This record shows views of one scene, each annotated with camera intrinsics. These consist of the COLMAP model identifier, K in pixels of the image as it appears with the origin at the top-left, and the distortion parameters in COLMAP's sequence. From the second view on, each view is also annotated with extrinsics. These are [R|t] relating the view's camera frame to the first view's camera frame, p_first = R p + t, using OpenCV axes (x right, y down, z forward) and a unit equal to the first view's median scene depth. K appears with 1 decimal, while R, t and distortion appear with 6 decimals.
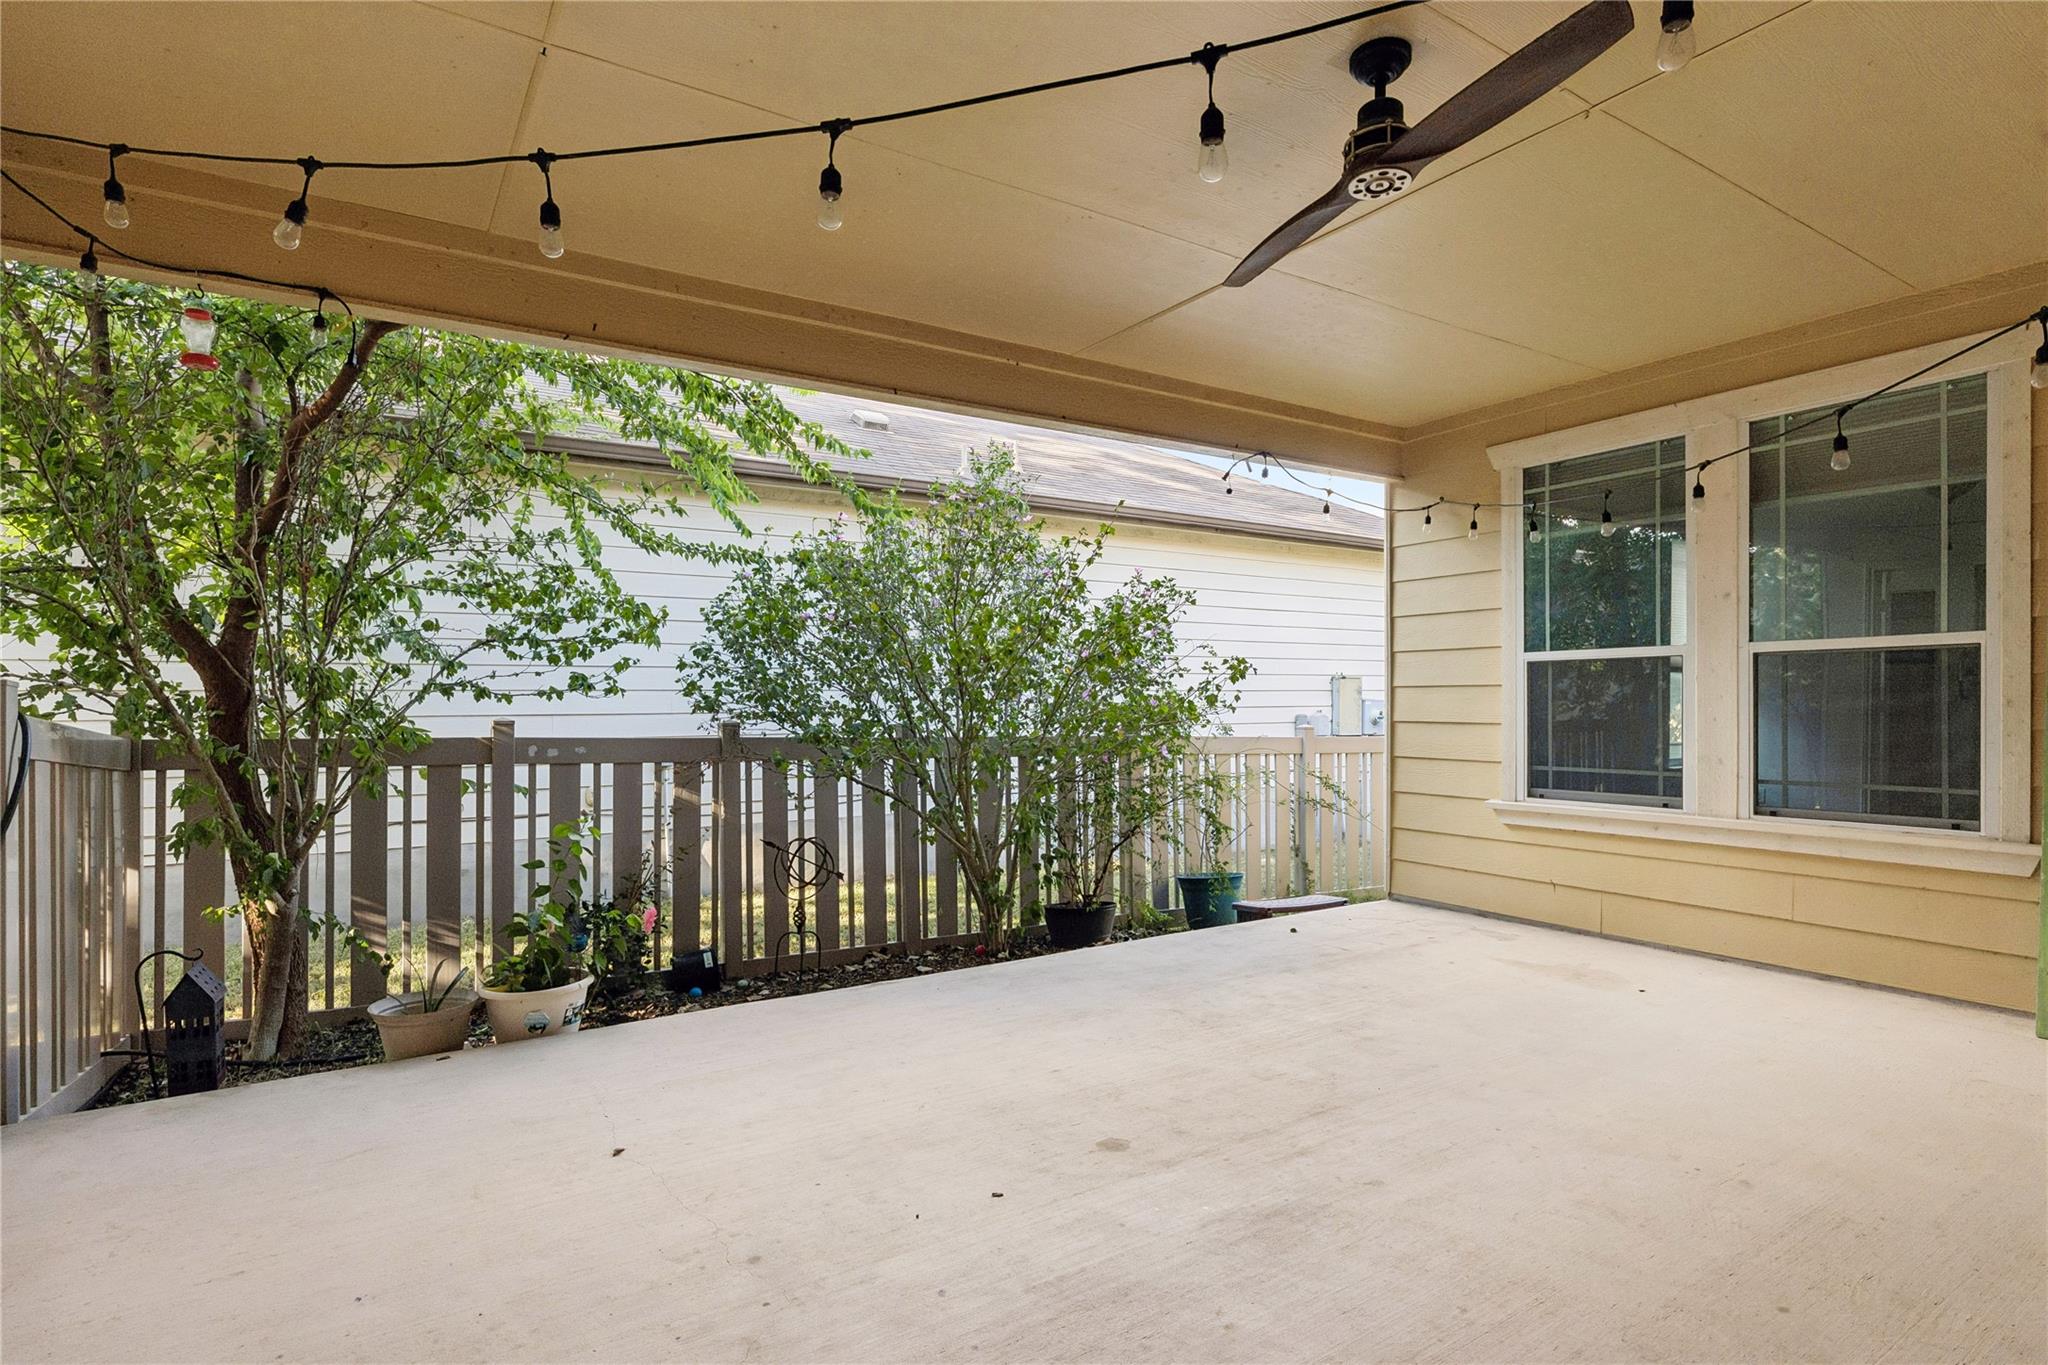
lens RADIAL K [[1036.6, 0, 1017.9], [0, 1036.6, 701.7], [0, 0, 1]] dist [-0.000044, 0.000127]
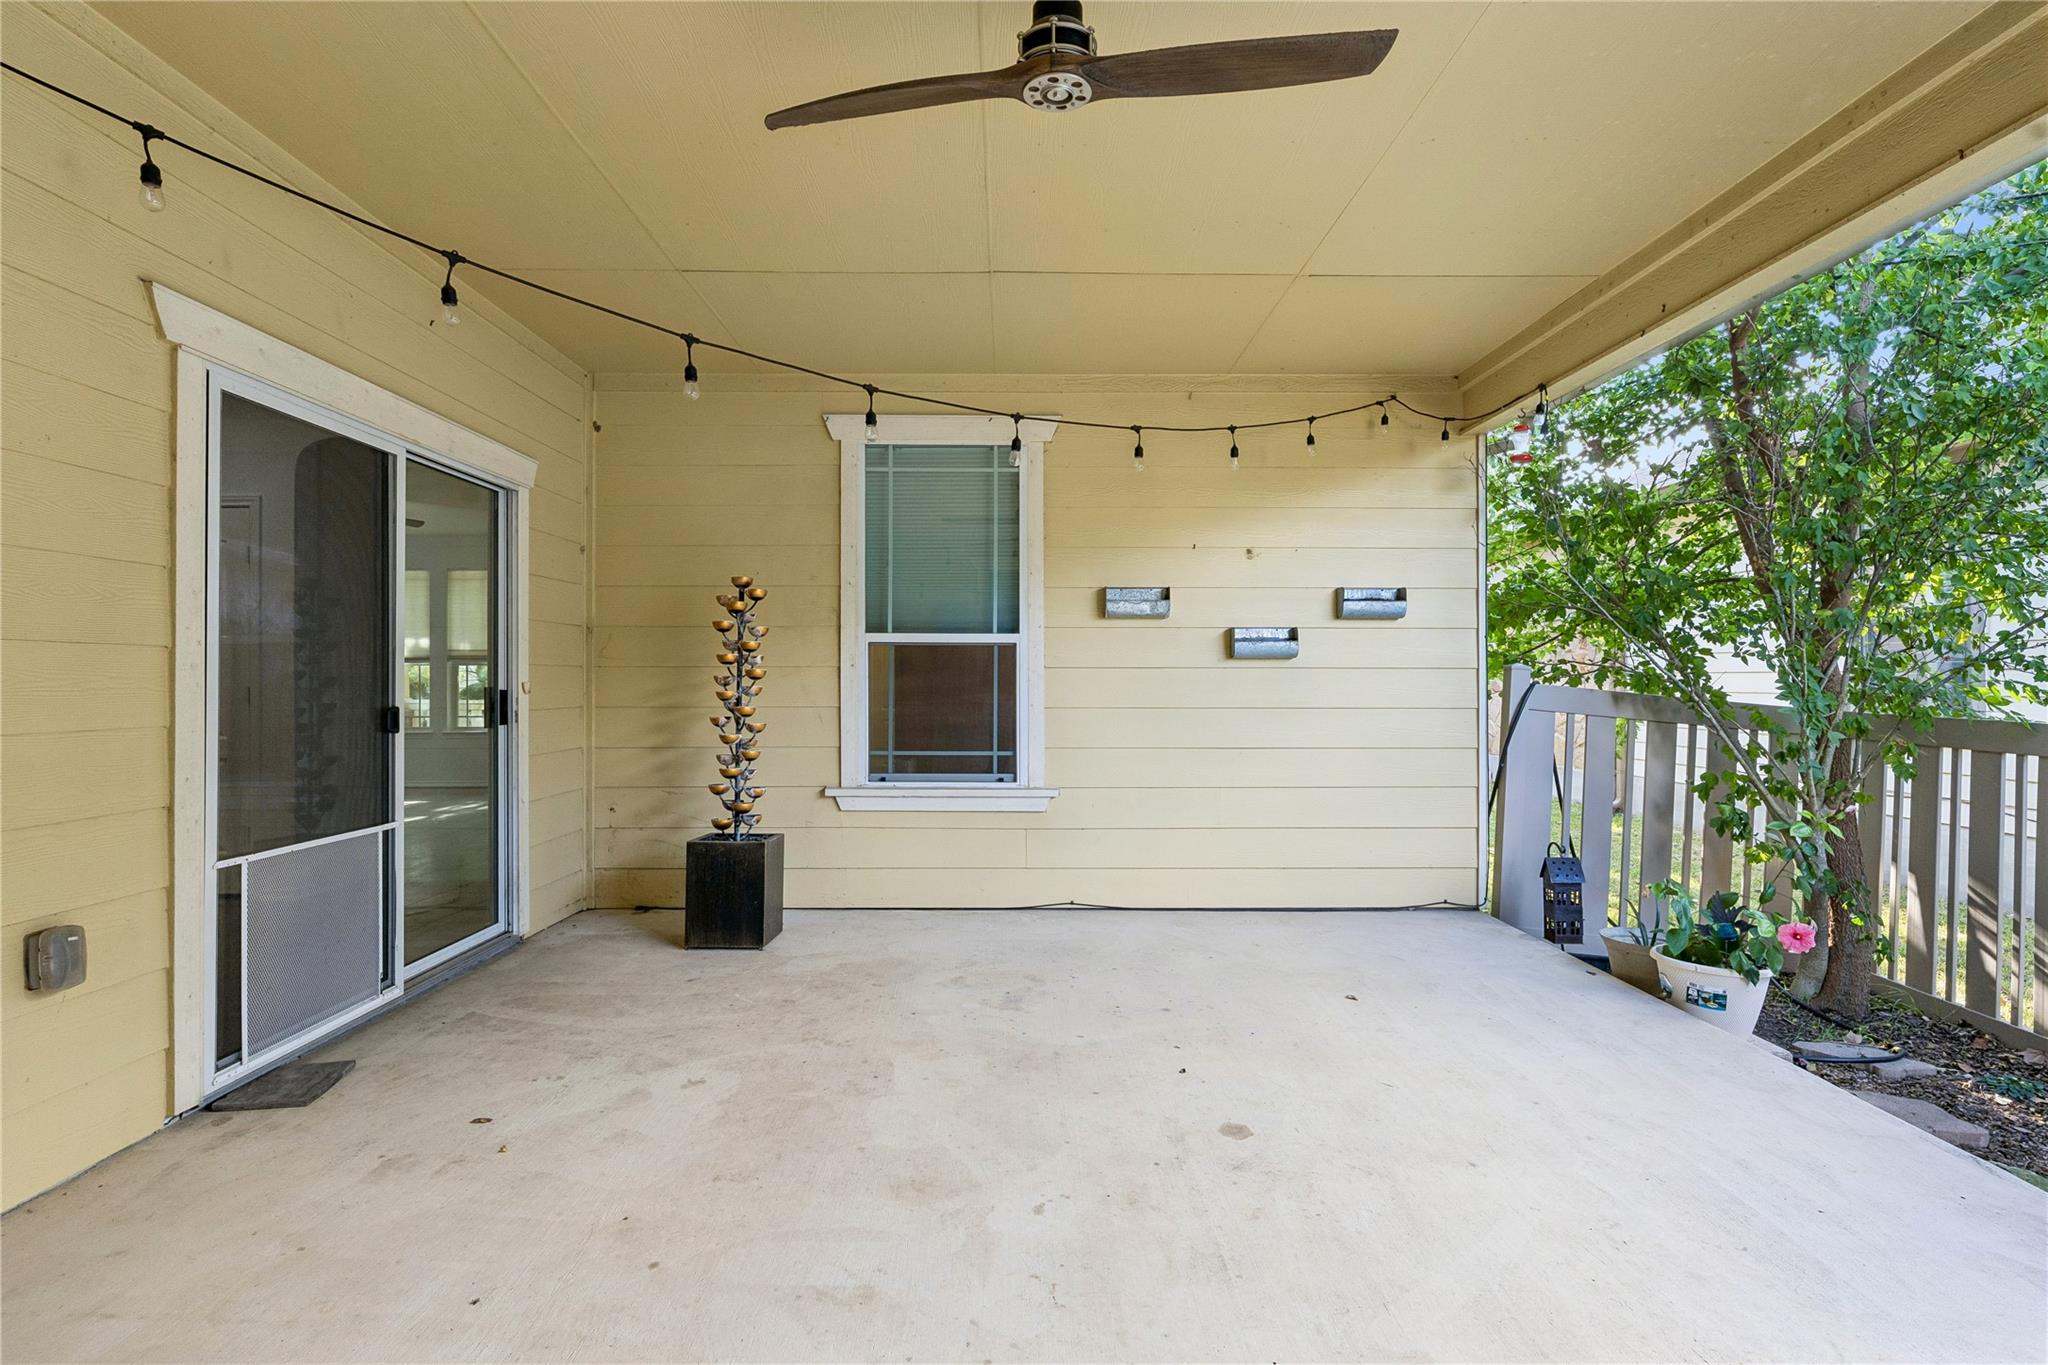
lens RADIAL K [[1024.7, 0, 1021.2], [0, 1024.7, 679.7], [0, 0, 1]] dist [-0.001745, -0.000165]
pose [[0.523705, 0.007359, 0.851868, -0.258707], [-0.003260, 0.999973, -0.006634, 0.001067], [-0.851893, 0.000698, 0.523715, 0.370762]]
